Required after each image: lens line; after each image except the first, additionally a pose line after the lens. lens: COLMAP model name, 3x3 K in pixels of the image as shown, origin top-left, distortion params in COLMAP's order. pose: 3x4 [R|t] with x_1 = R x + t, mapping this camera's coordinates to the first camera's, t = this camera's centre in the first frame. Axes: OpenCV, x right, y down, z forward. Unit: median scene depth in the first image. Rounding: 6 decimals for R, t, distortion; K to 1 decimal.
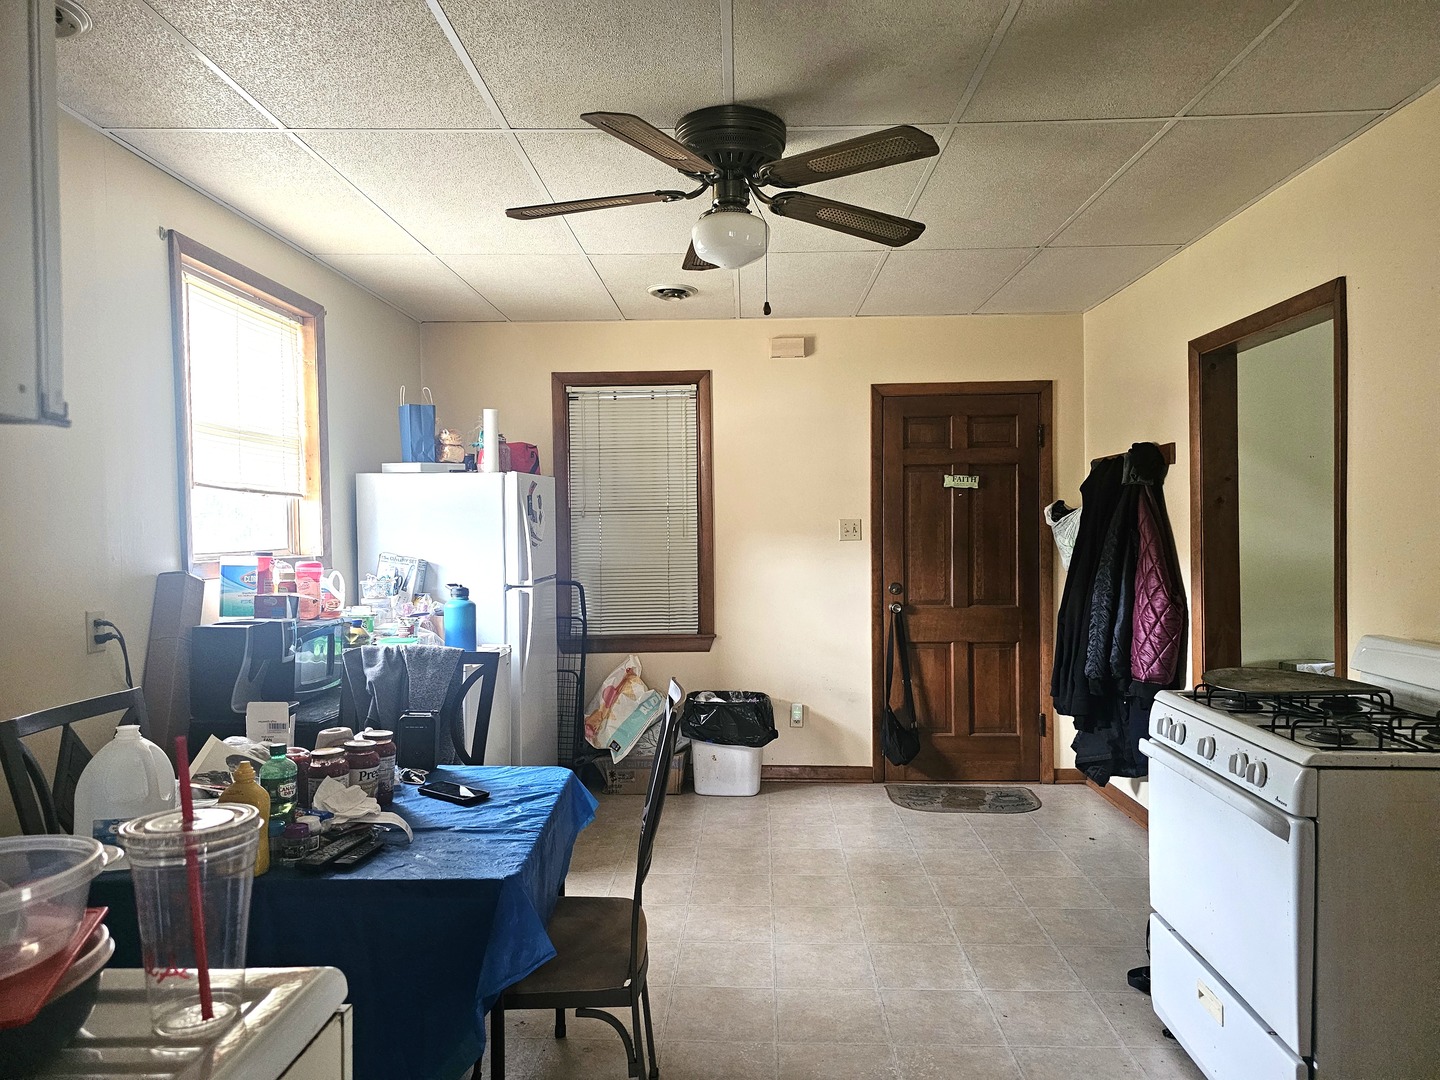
lens RADIAL K [[977.8, 0, 734.9], [0, 977.8, 549.8], [0, 0, 1]] dist [0.100047, -0.114727]
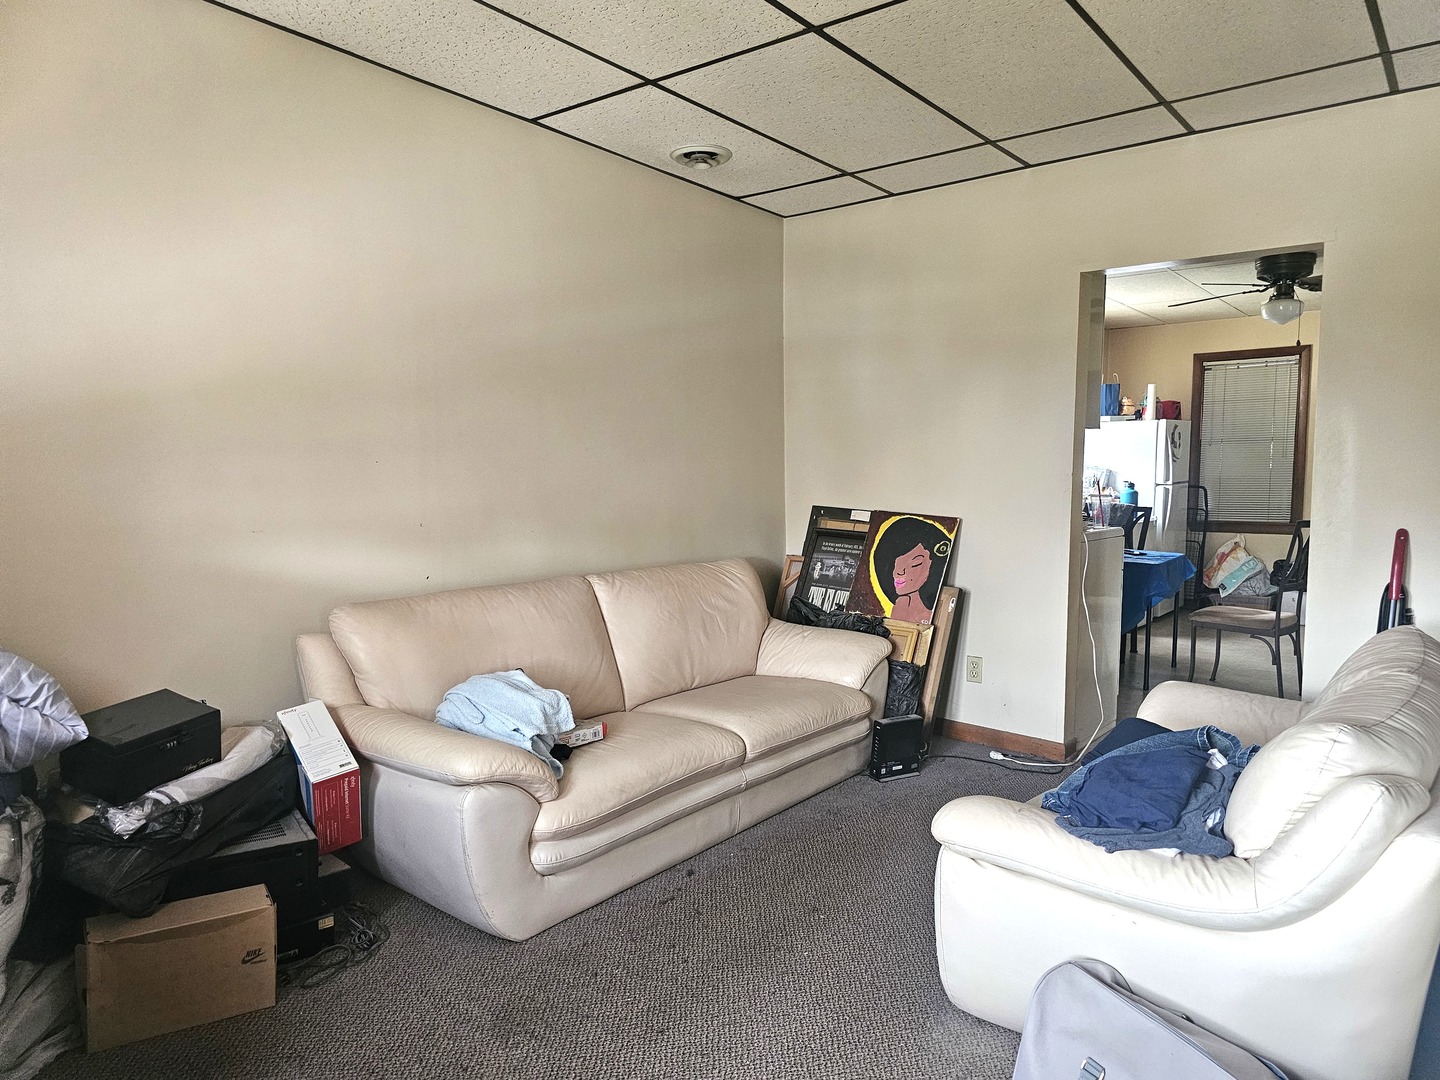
lens RADIAL K [[977.8, 0, 734.9], [0, 977.8, 549.8], [0, 0, 1]] dist [0.100047, -0.114727]
pose [[0.811094, 0.058126, -0.582020, 0.177925], [-0.019686, 0.997199, 0.072155, 0.035999], [0.584584, -0.047067, 0.809967, -0.800072]]
